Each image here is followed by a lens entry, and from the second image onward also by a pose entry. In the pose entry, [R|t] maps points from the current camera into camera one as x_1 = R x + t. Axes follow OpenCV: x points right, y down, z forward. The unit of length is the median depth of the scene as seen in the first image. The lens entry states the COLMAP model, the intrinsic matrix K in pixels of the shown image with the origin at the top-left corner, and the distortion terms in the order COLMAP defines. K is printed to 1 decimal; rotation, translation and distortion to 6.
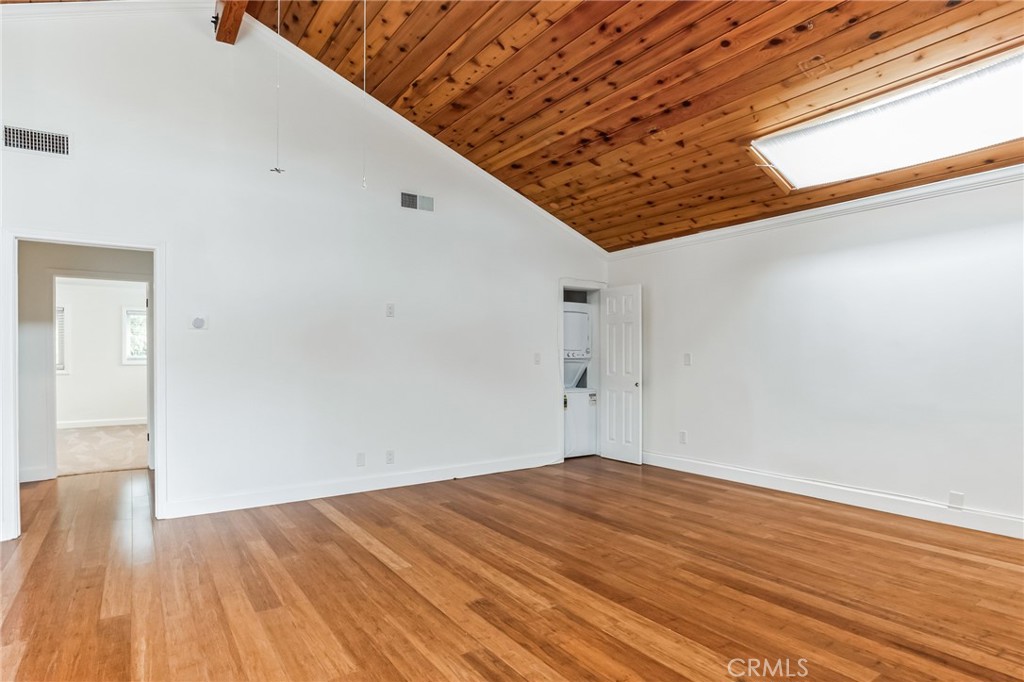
lens RADIAL K [[541.8, 0, 513.7], [0, 541.8, 356.5], [0, 0, 1]] dist [-0.014553, -0.000074]
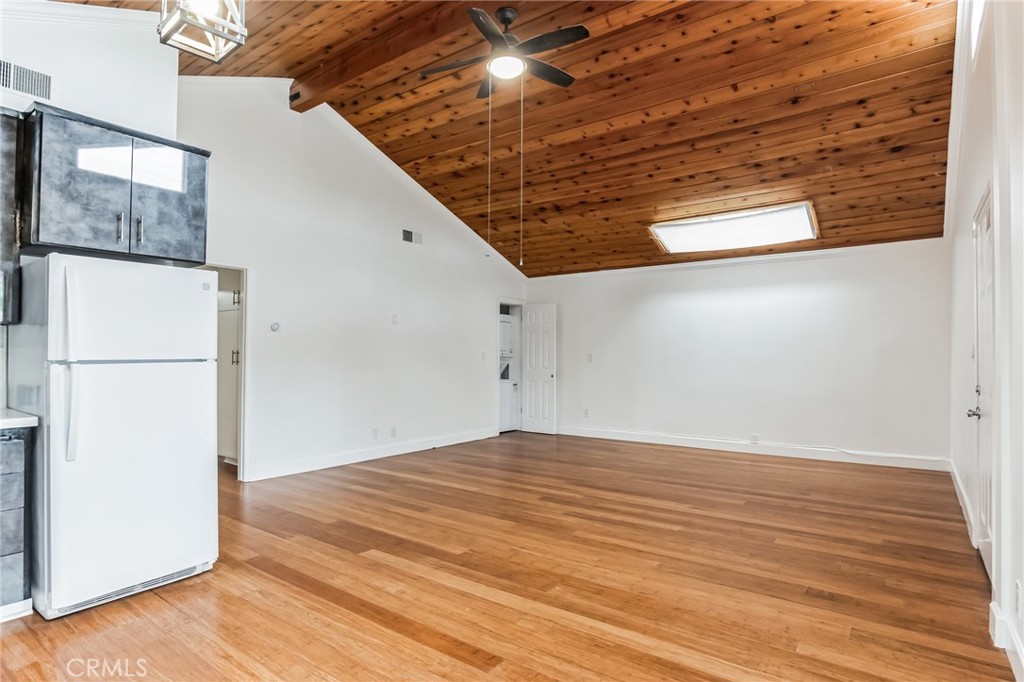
lens RADIAL K [[531.0, 0, 512.0], [0, 531.0, 341.0], [0, 0, 1]] dist [-0.001597, -0.000038]
pose [[0.947547, 0.014570, 0.319285, -0.423542], [-0.005470, 0.999553, -0.029380, 0.004380], [-0.319570, 0.026092, 0.947203, -0.348607]]
